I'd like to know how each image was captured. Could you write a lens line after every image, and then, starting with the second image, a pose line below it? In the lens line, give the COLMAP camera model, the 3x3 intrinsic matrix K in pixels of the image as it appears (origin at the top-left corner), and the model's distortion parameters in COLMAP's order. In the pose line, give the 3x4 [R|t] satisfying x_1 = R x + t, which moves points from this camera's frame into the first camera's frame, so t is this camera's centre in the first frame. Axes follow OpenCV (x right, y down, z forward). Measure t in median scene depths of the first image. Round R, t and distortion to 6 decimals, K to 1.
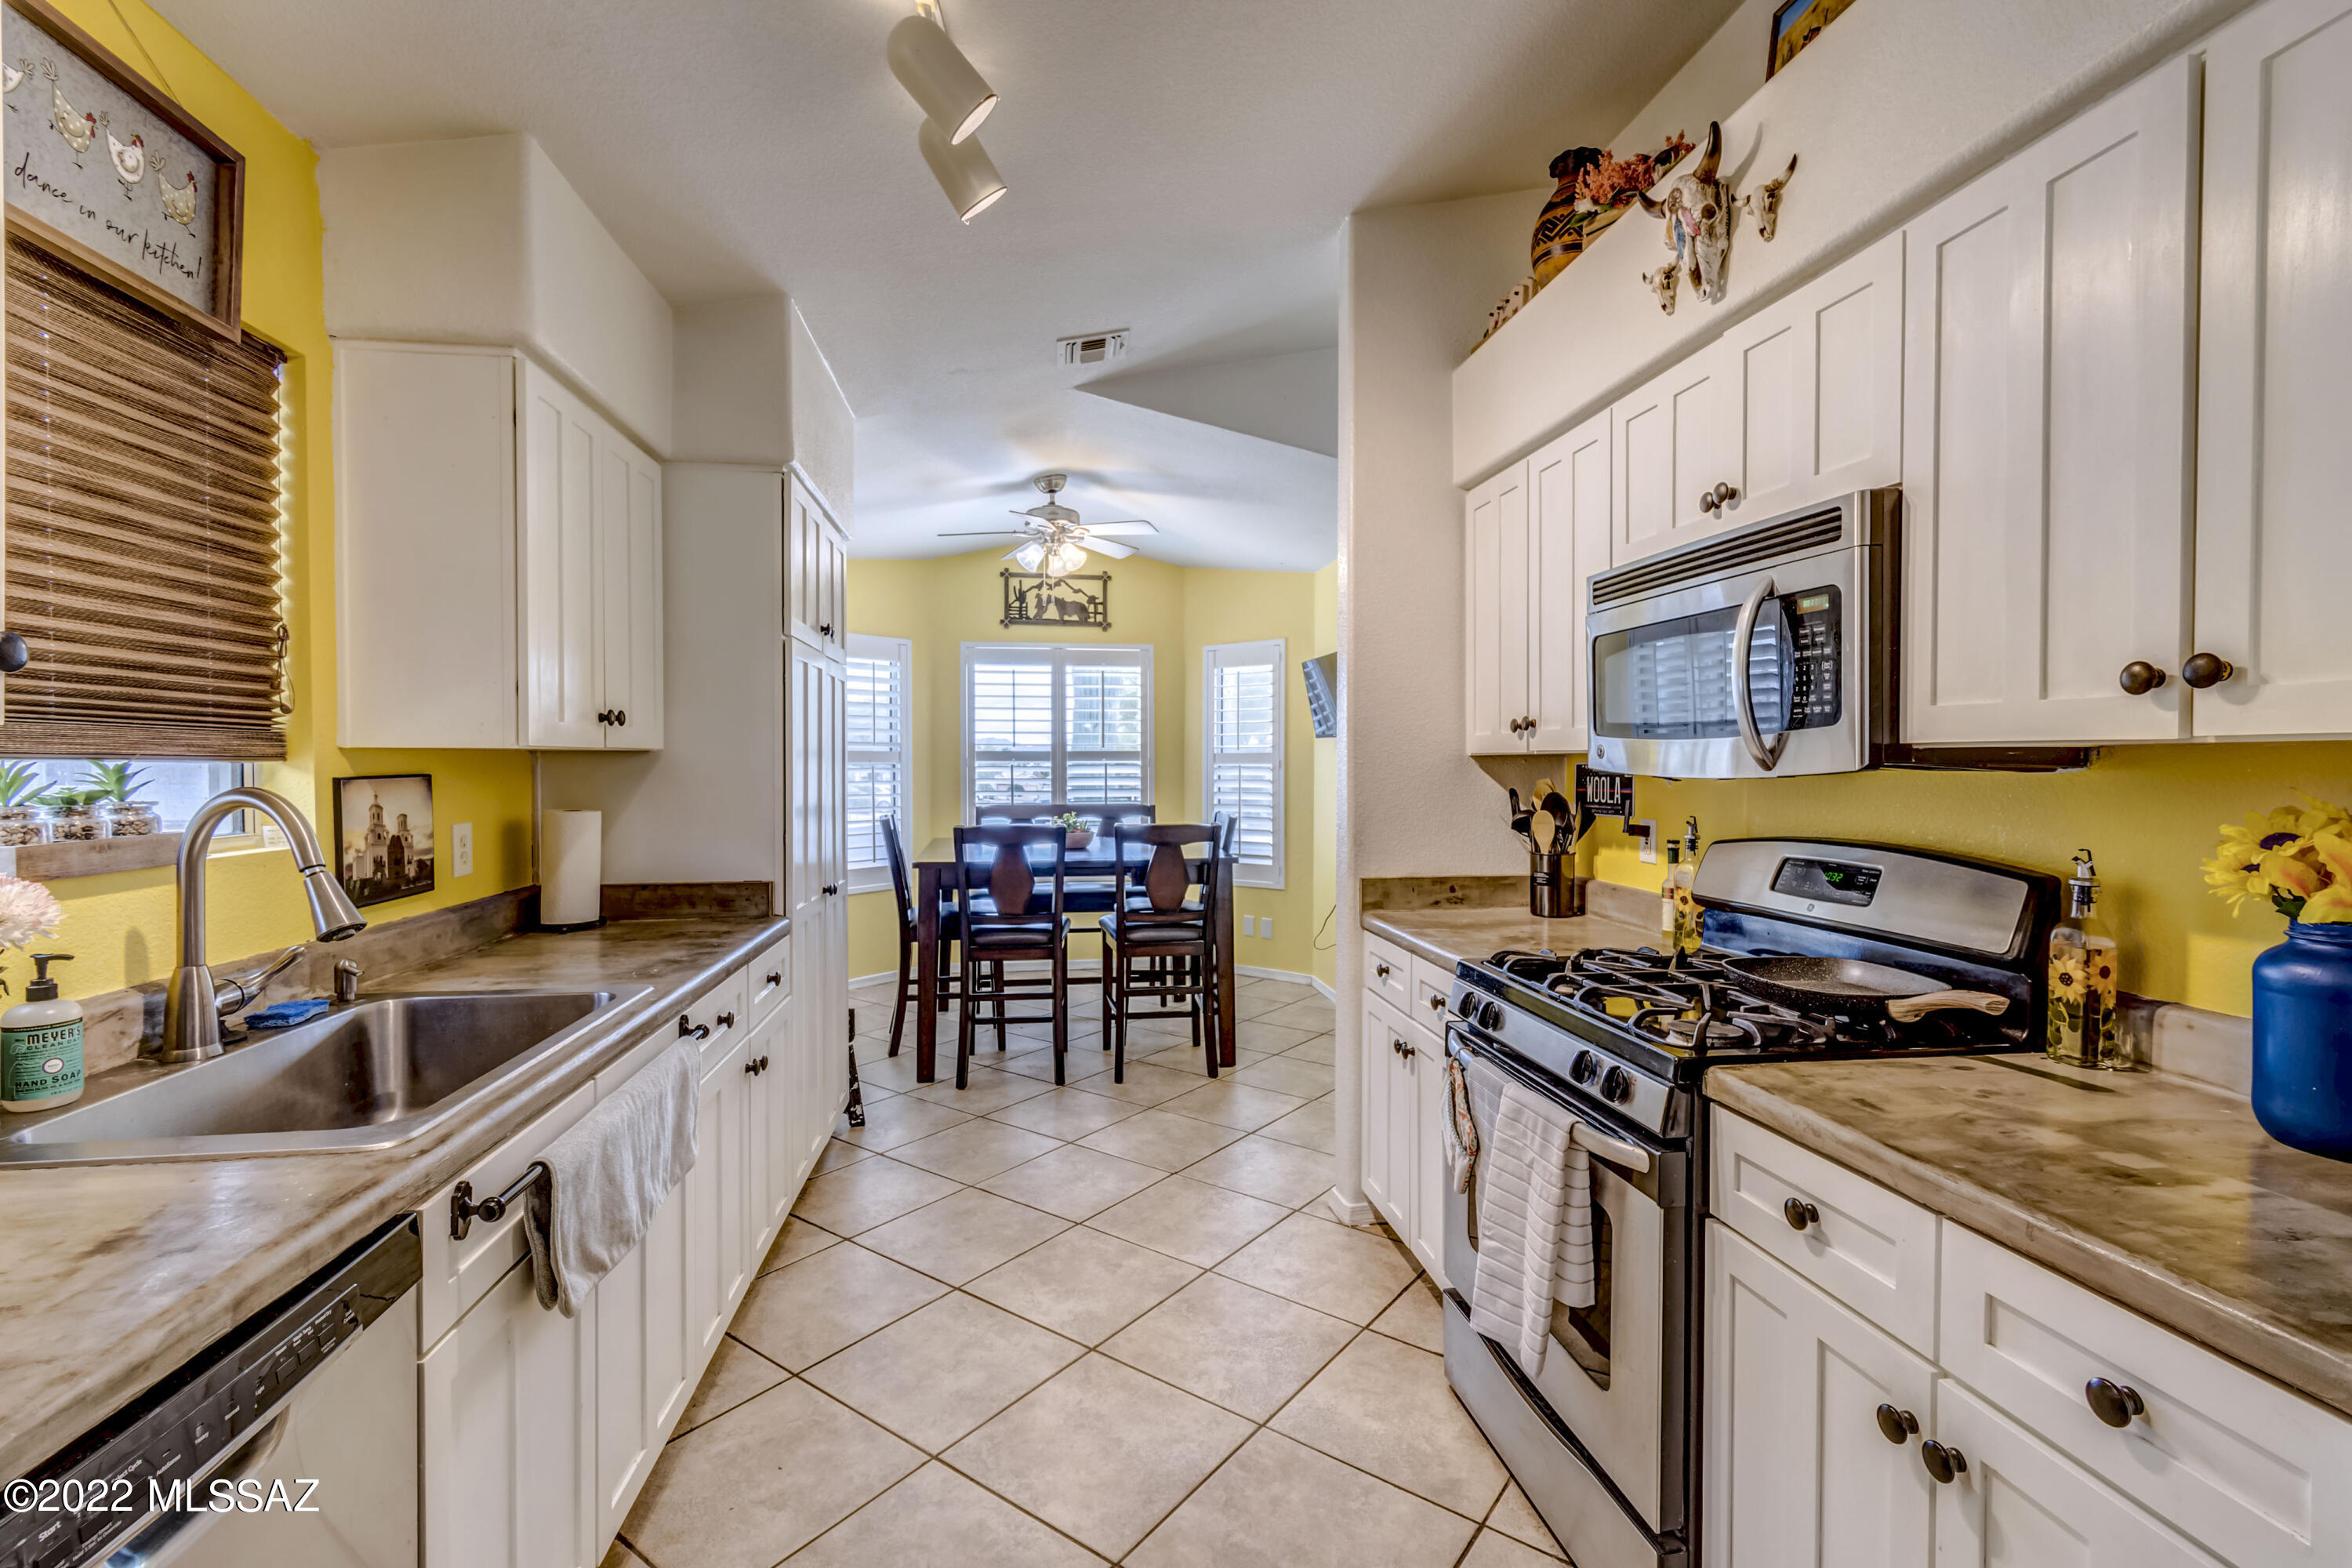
lens RADIAL K [[1041.8, 0, 1180.0], [0, 1041.8, 734.2], [0, 0, 1]] dist [0.001909, -0.000231]
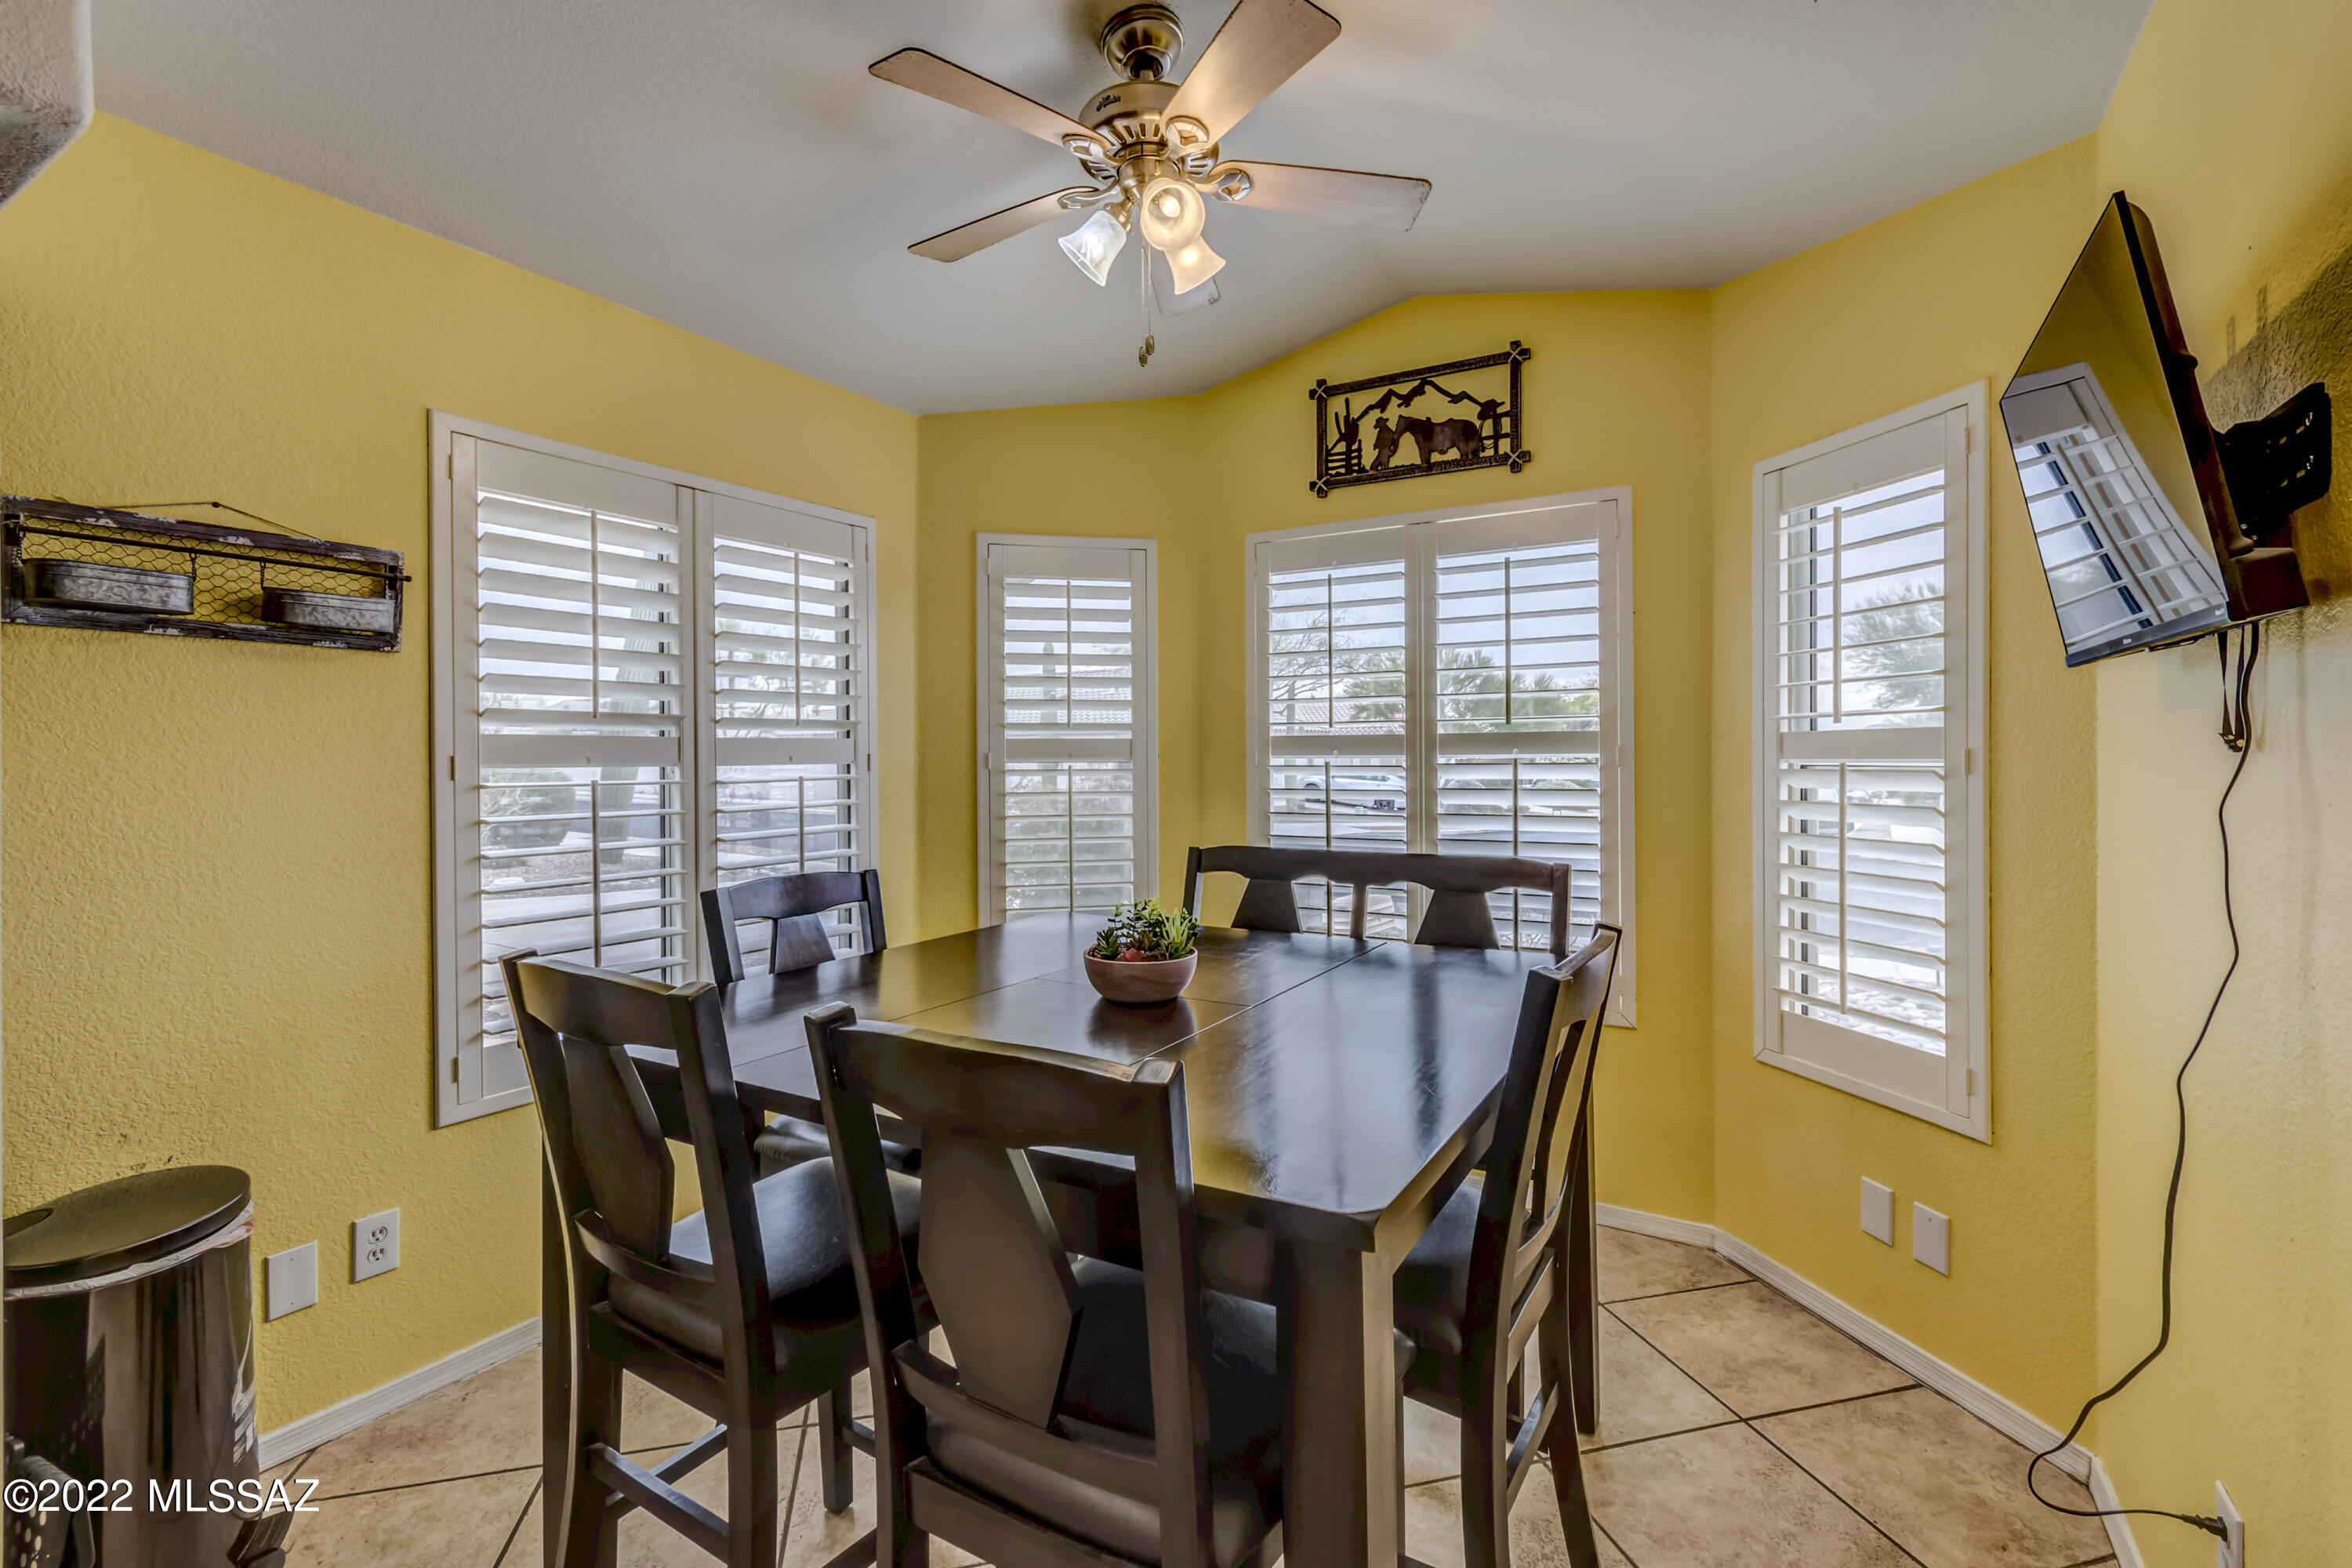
lens RADIAL K [[1061.5, 0, 1180.2], [0, 1061.5, 743.1], [0, 0, 1]] dist [-0.000464, -0.000012]
pose [[0.777866, -0.011823, -0.628319, 0.323323], [0.022130, 0.999718, 0.008585, 0.040614], [0.628040, -0.020583, 0.777909, 1.661772]]
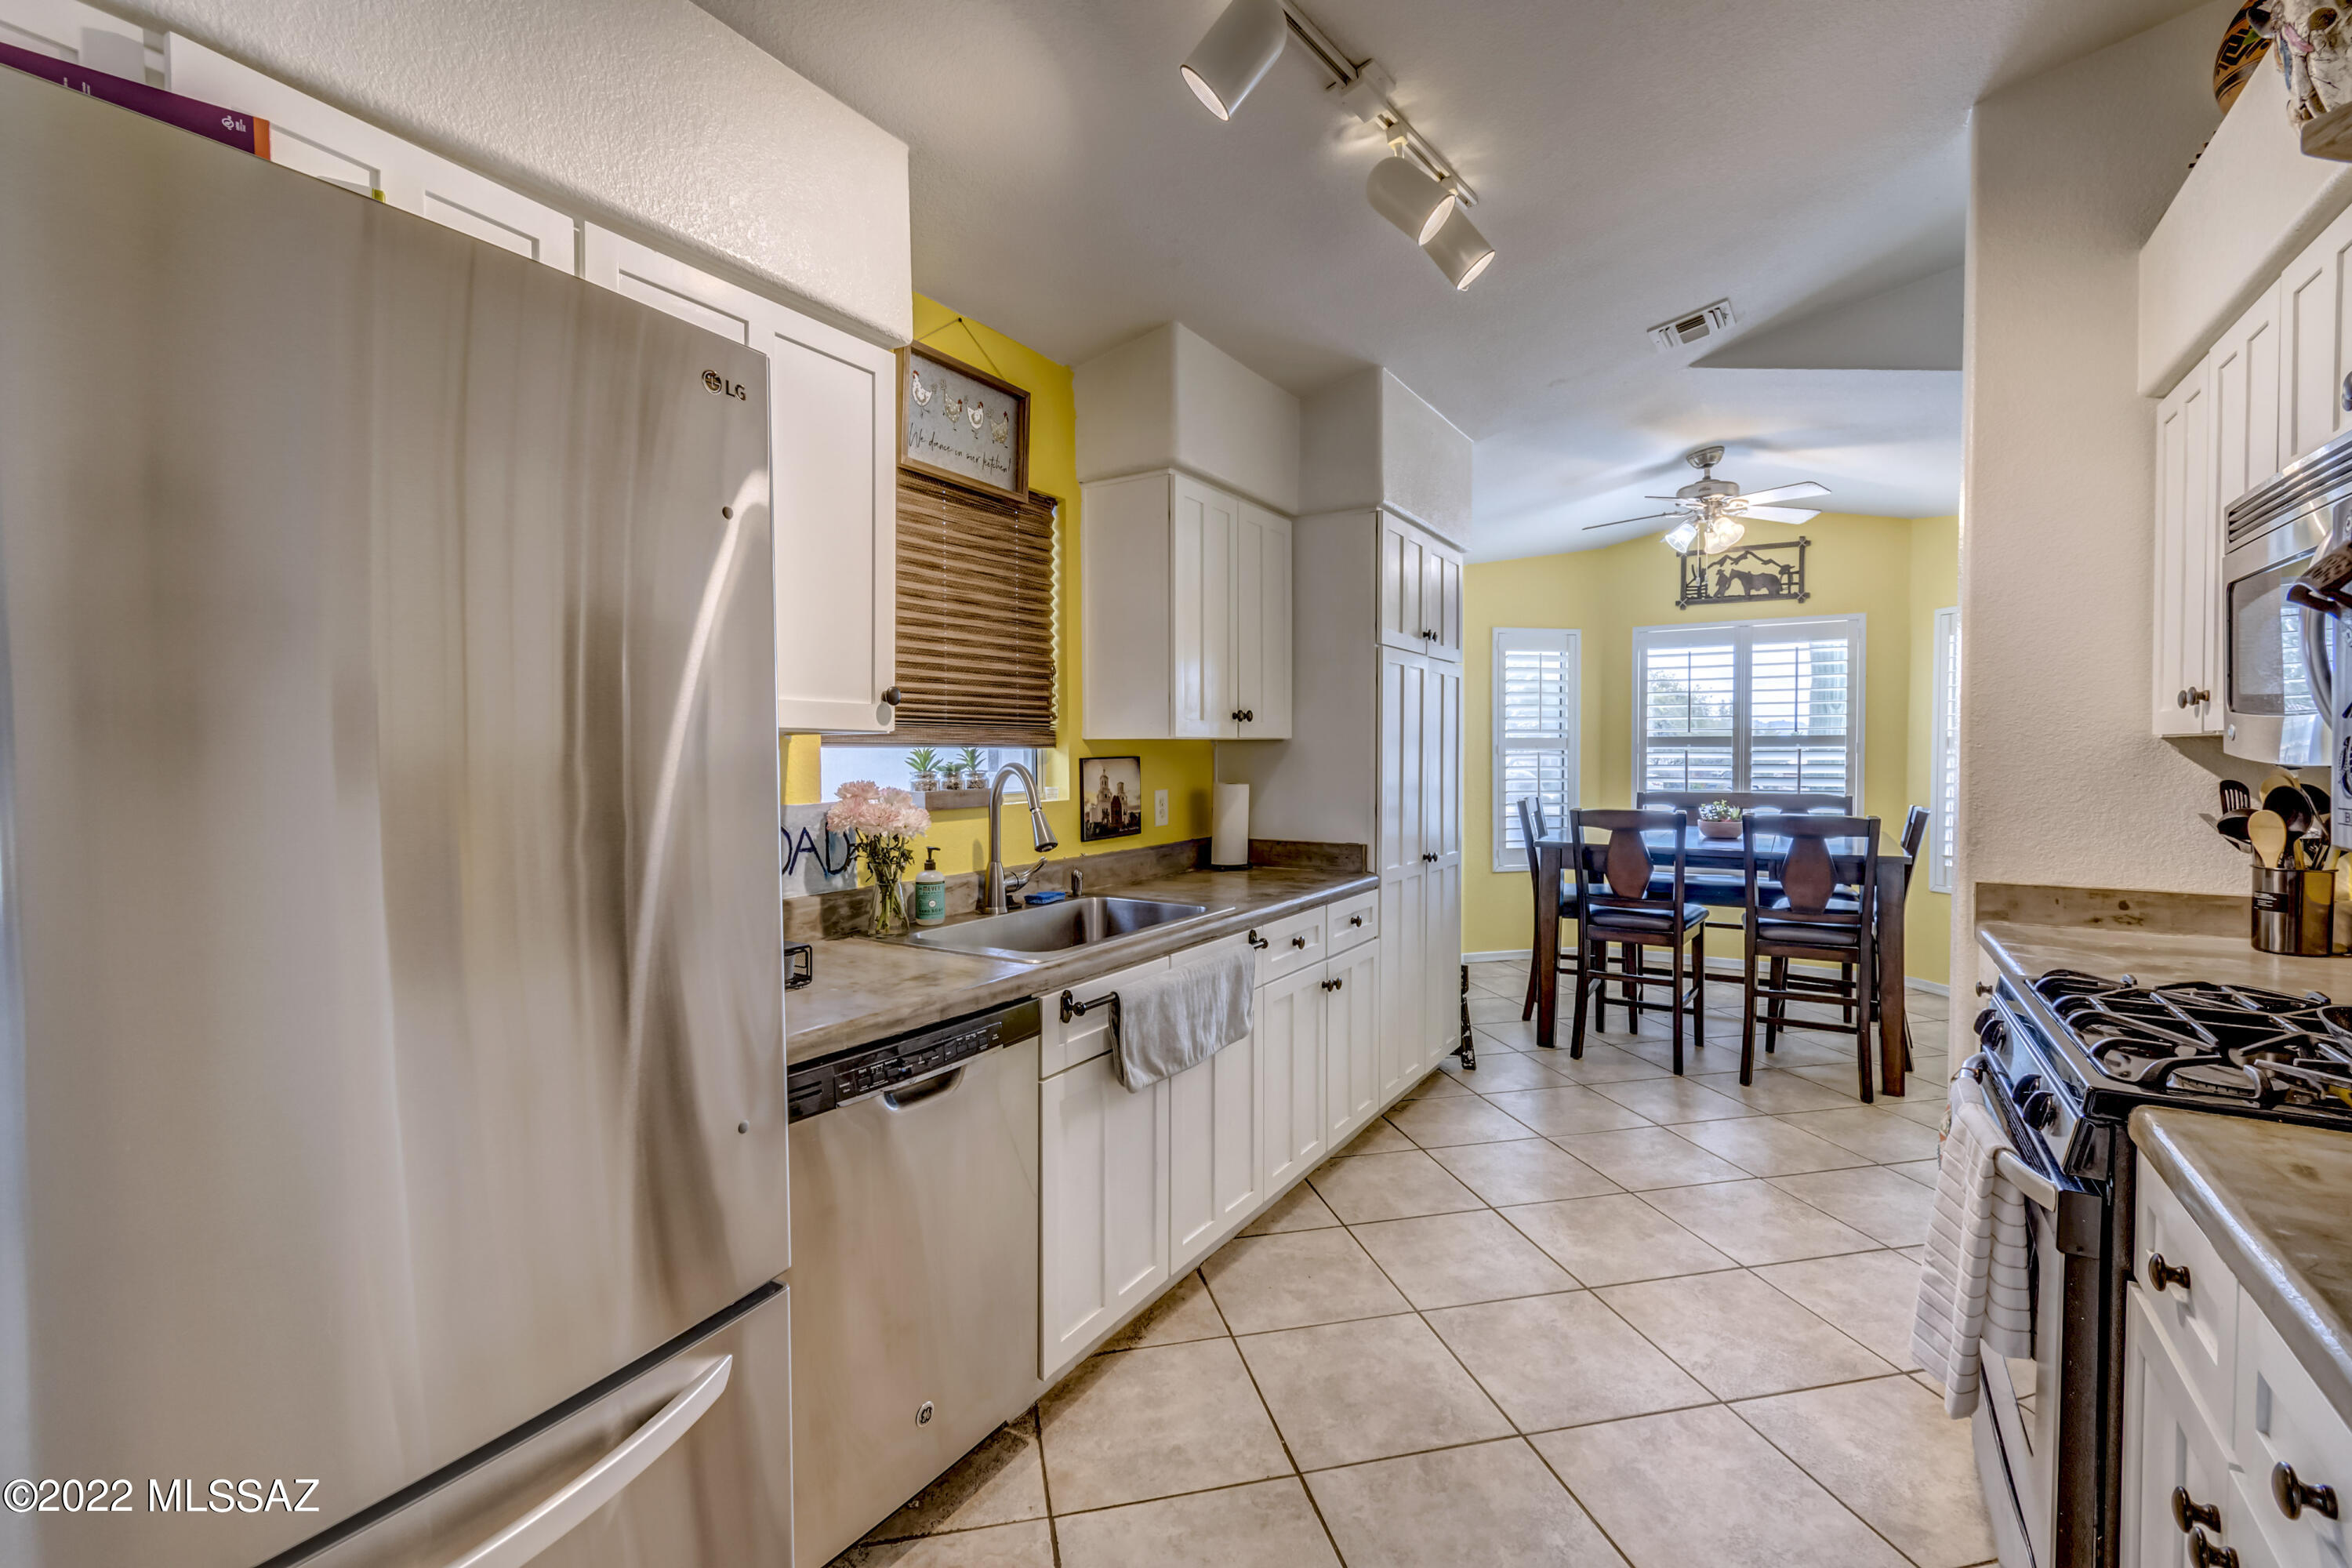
lens RADIAL K [[1024.4, 0, 1170.4], [0, 1024.4, 702.9], [0, 0, 1]] dist [-0.001470, -0.000197]
pose [[0.755279, -0.031219, -0.654659, 0.283038], [0.019352, 0.999492, -0.025336, -0.000662], [0.655117, 0.006467, 0.755499, -0.086878]]
